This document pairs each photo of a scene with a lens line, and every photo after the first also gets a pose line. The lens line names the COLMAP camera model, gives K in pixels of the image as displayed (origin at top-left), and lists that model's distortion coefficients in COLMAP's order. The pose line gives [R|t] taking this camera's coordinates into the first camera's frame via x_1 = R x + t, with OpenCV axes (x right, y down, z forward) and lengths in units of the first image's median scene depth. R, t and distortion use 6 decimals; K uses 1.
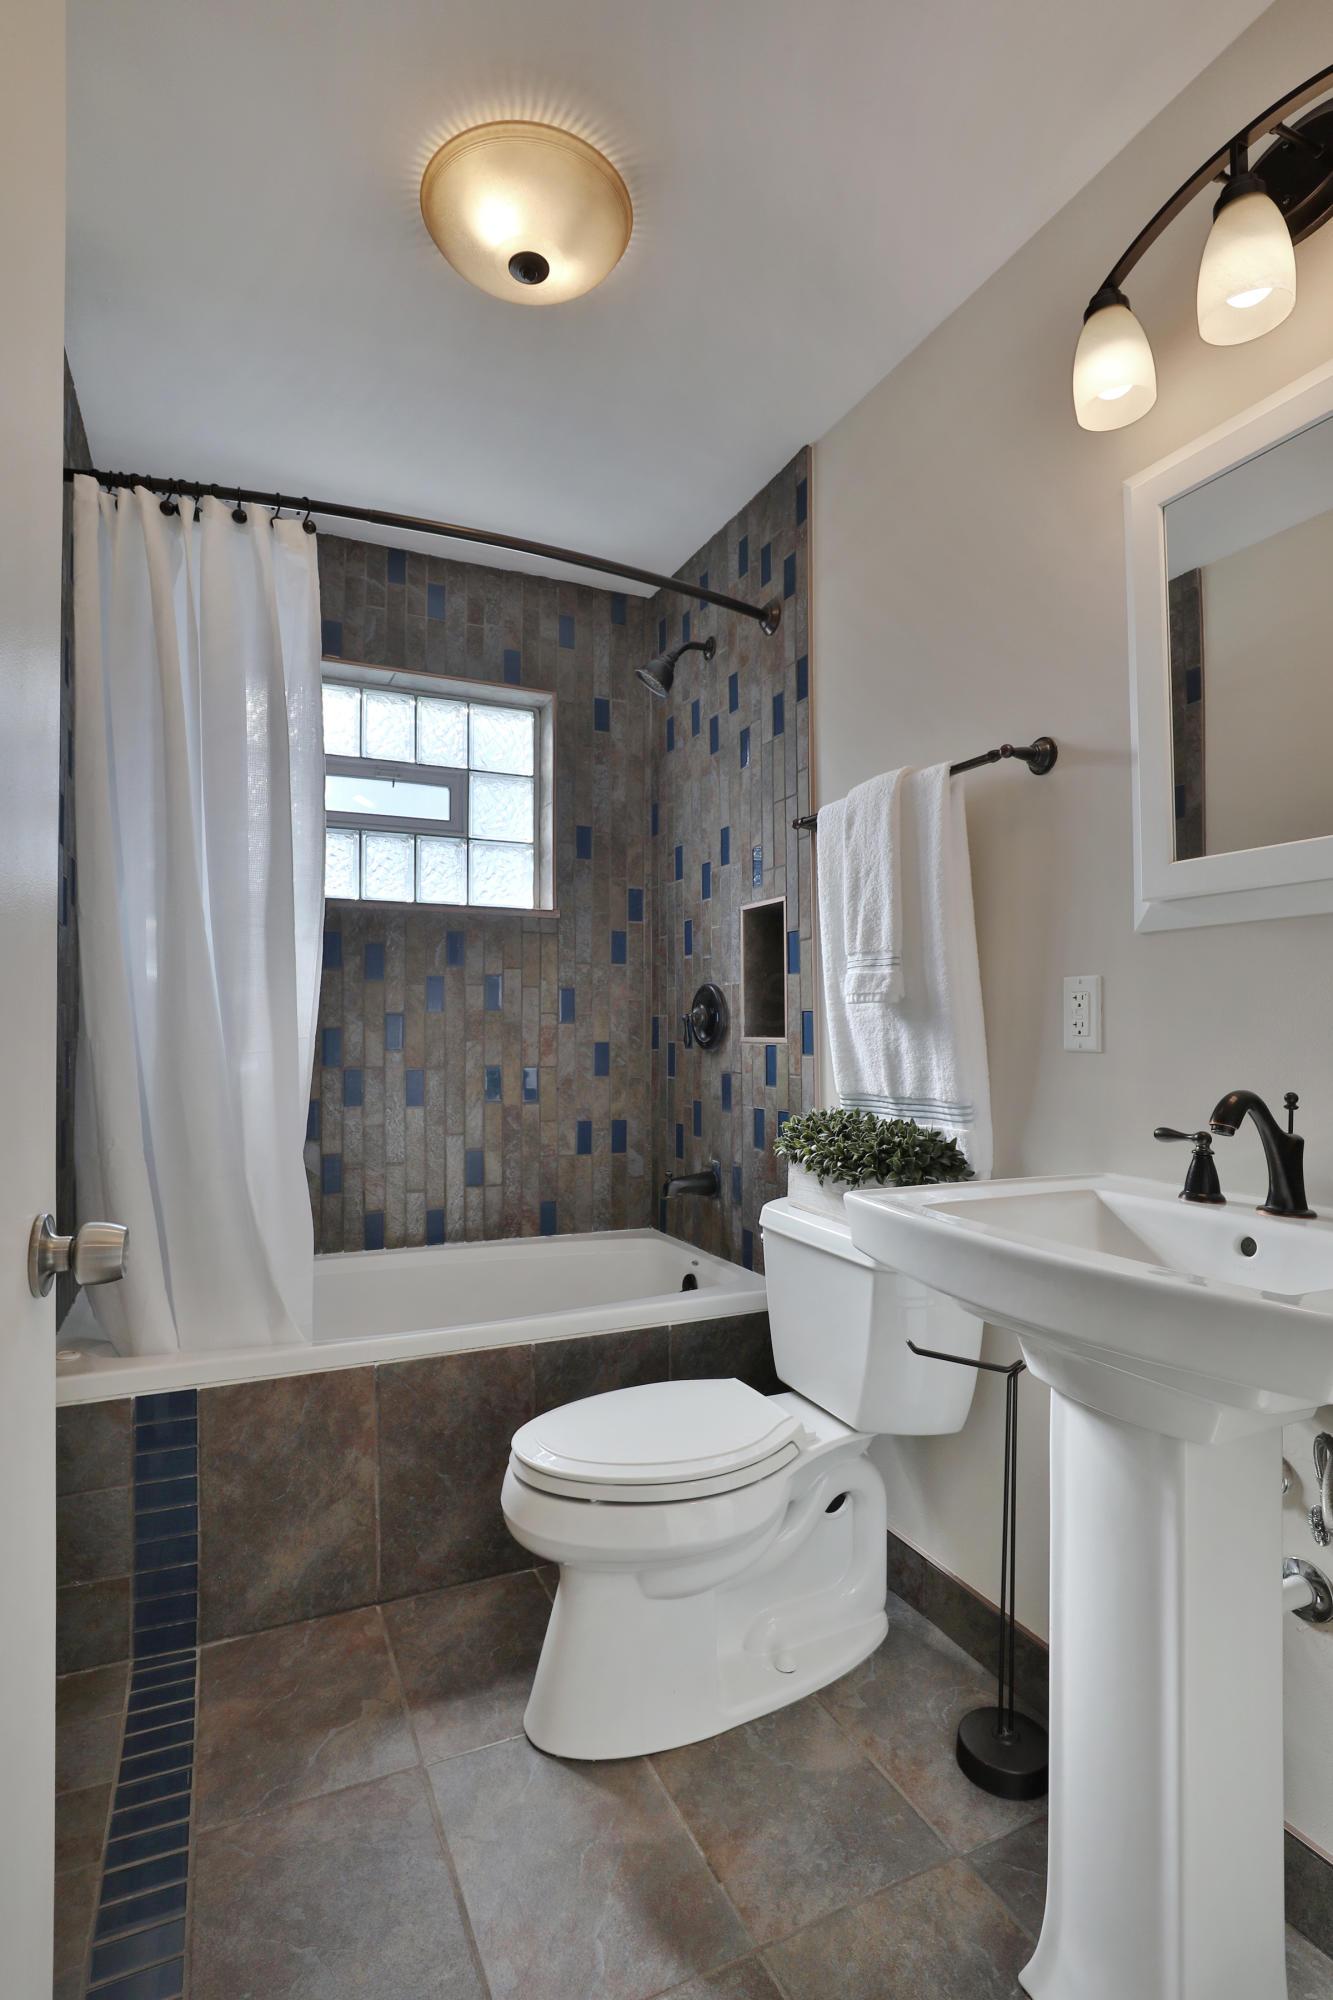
lens RADIAL K [[976.3, 0, 648.8], [0, 976.3, 982.5], [0, 0, 1]] dist [-0.021905, 0.004944]
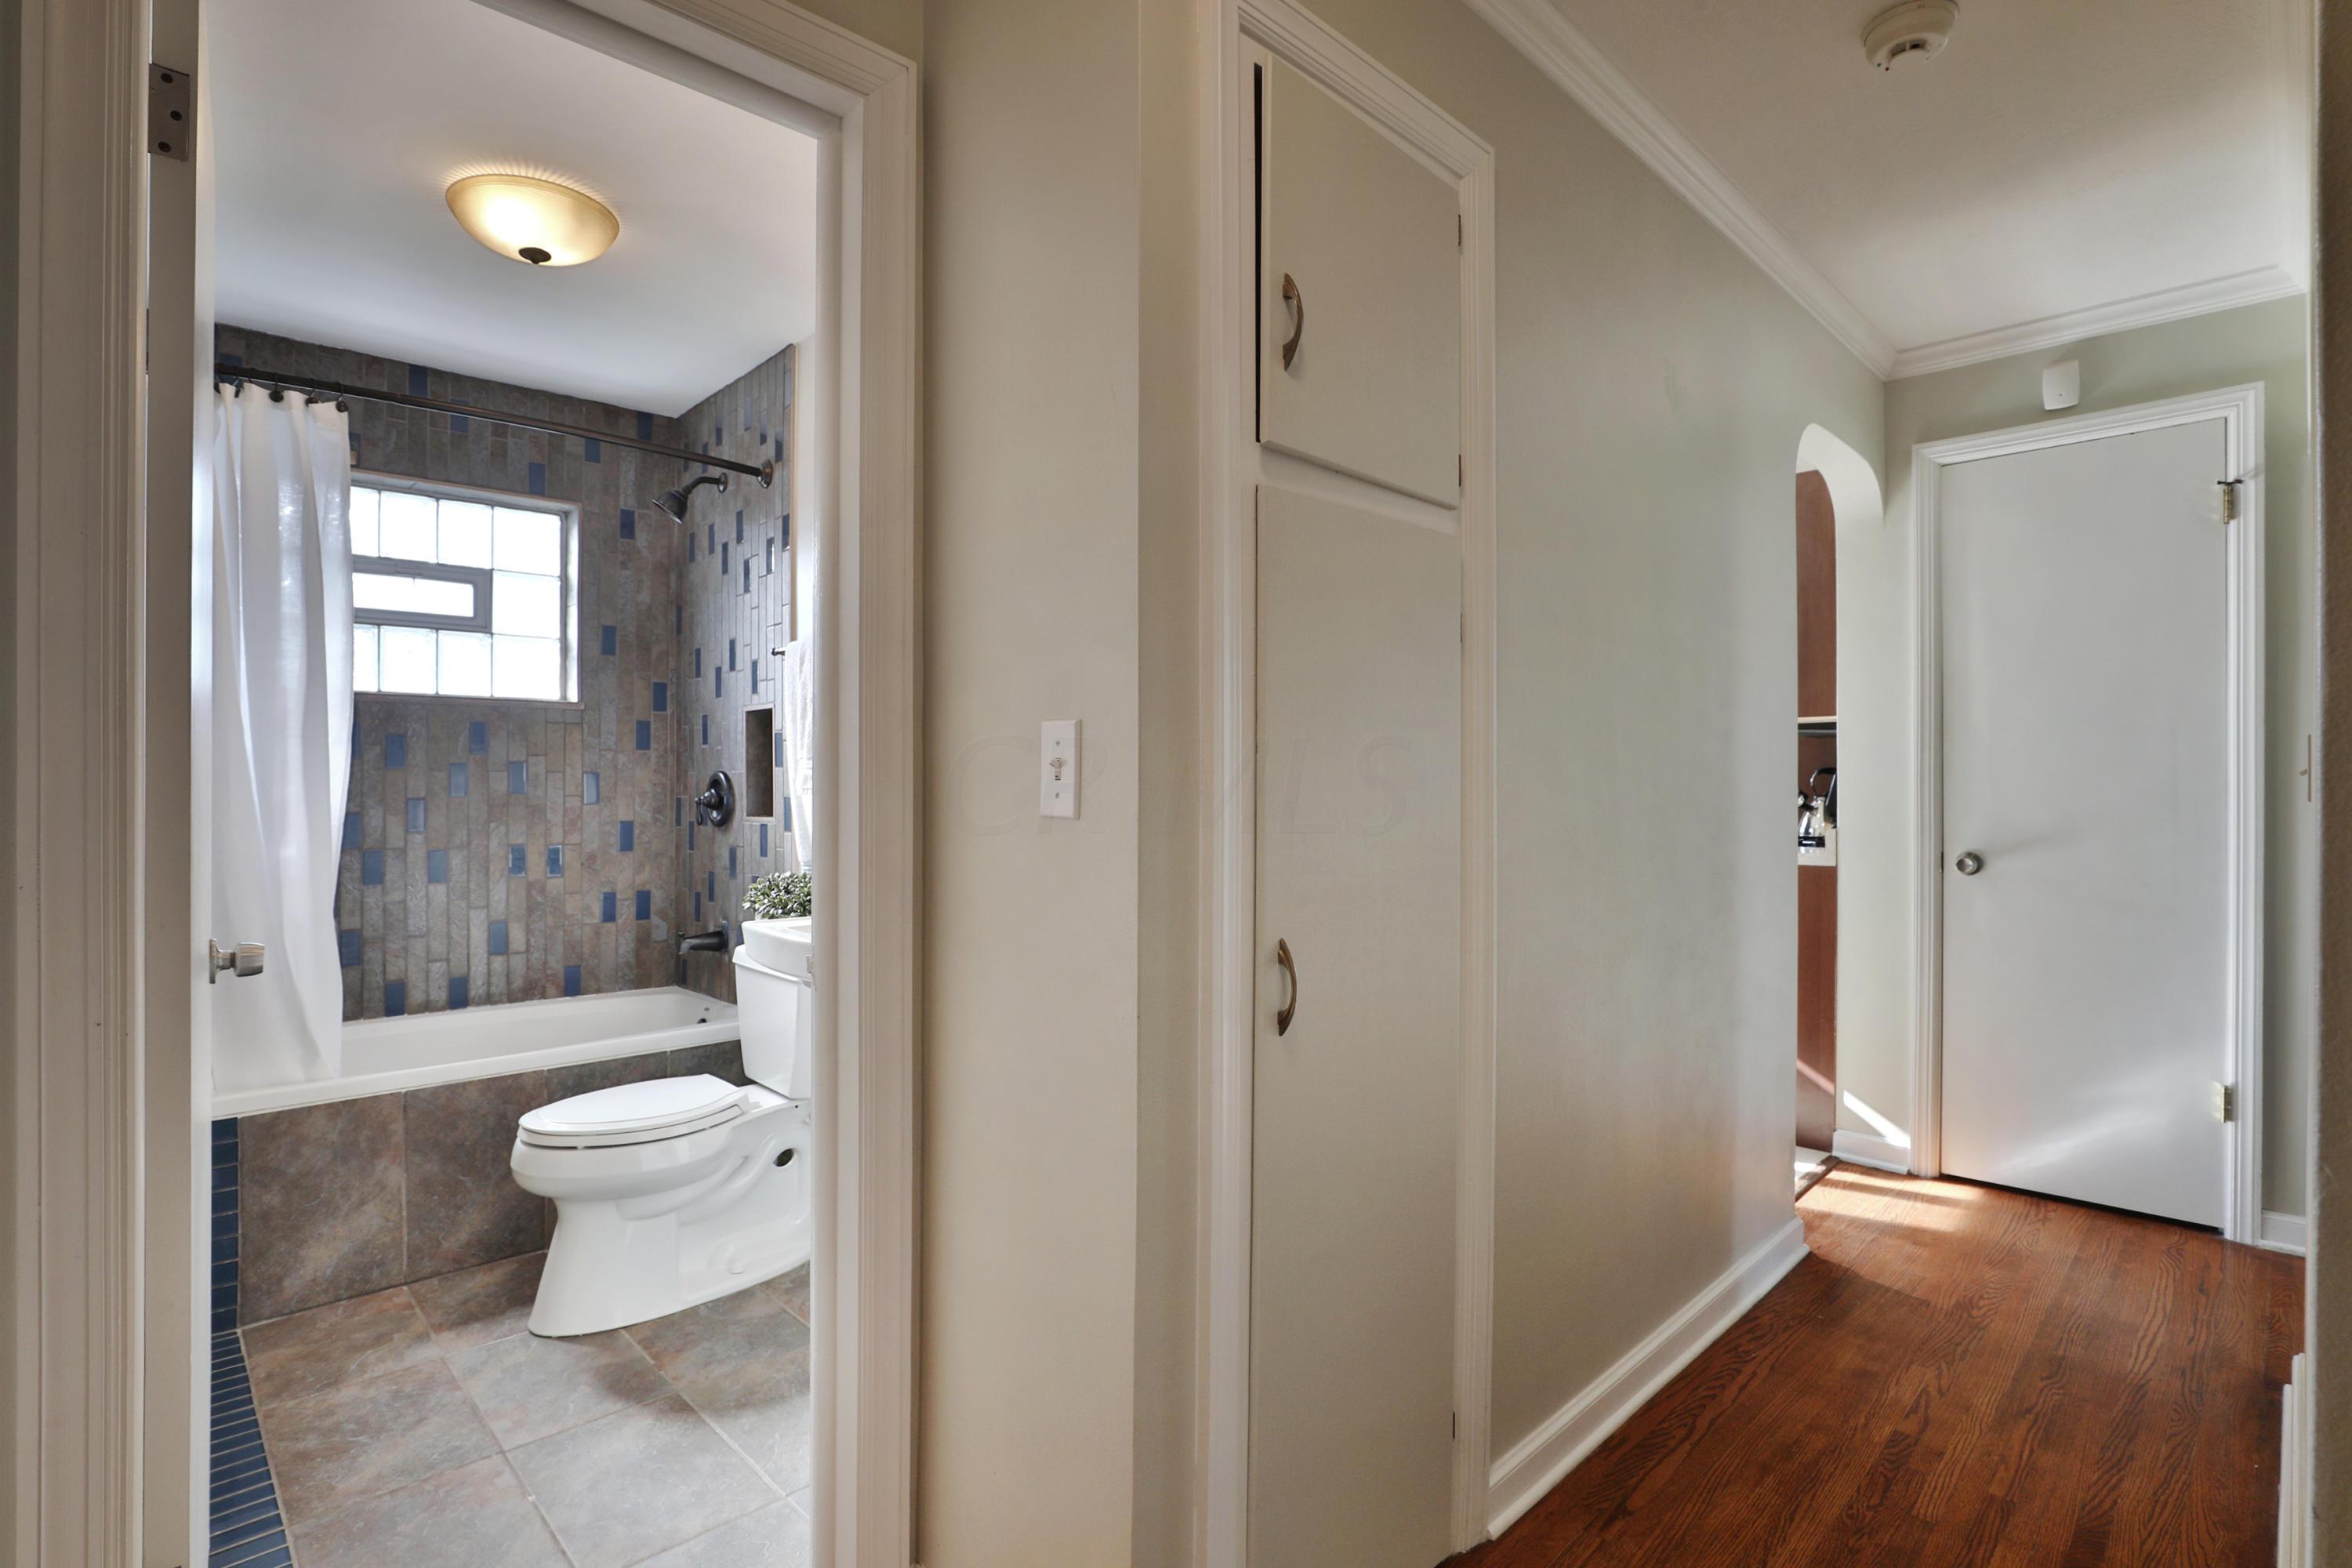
lens RADIAL K [[1148.1, 0, 1124.5], [0, 1148.1, 750.5], [0, 0, 1]] dist [-0.021905, 0.004944]
pose [[0.952322, 0.003613, 0.305073, 0.115347], [-0.007755, 0.999893, 0.012367, -0.048147], [-0.304995, -0.014143, 0.952249, -0.499422]]
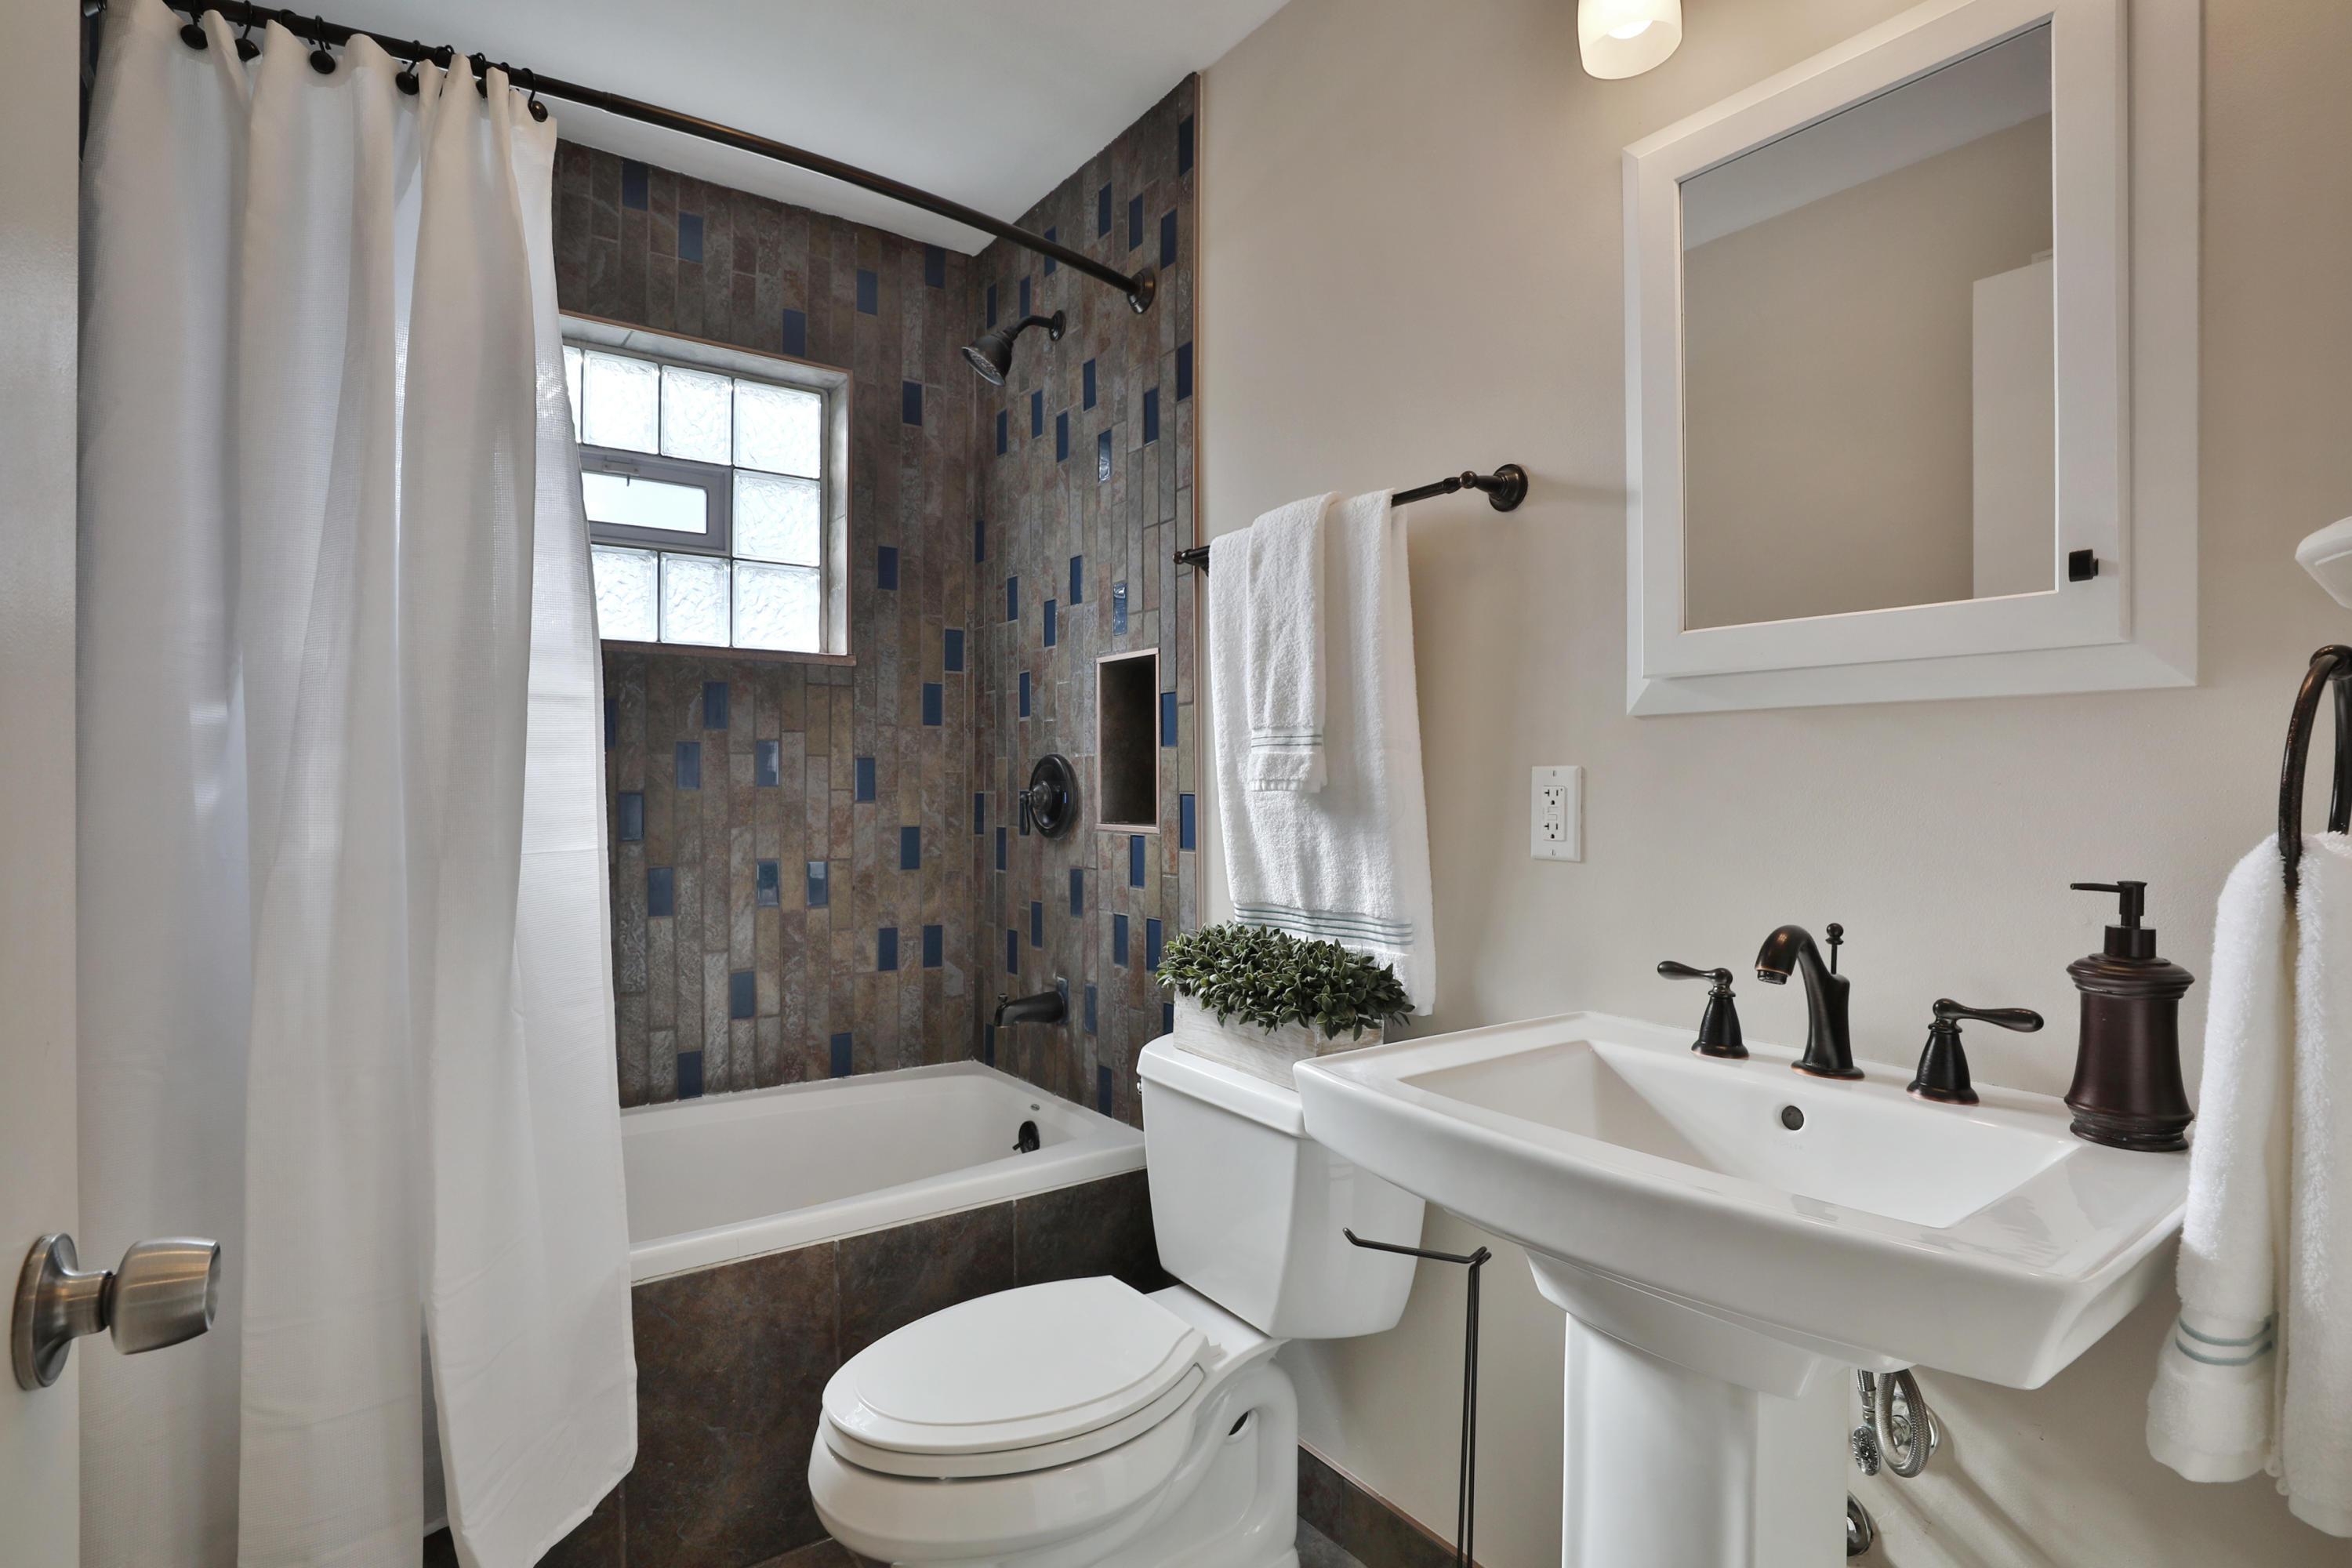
lens RADIAL K [[1148.1, 0, 1134.2], [0, 1148.1, 756.6], [0, 0, 1]] dist [-0.021905, 0.004944]
pose [[0.984343, 0.003871, 0.176221, -0.041394], [-0.008236, 0.999677, 0.024045, -0.021797], [-0.176071, -0.025120, 0.984057, 0.082903]]
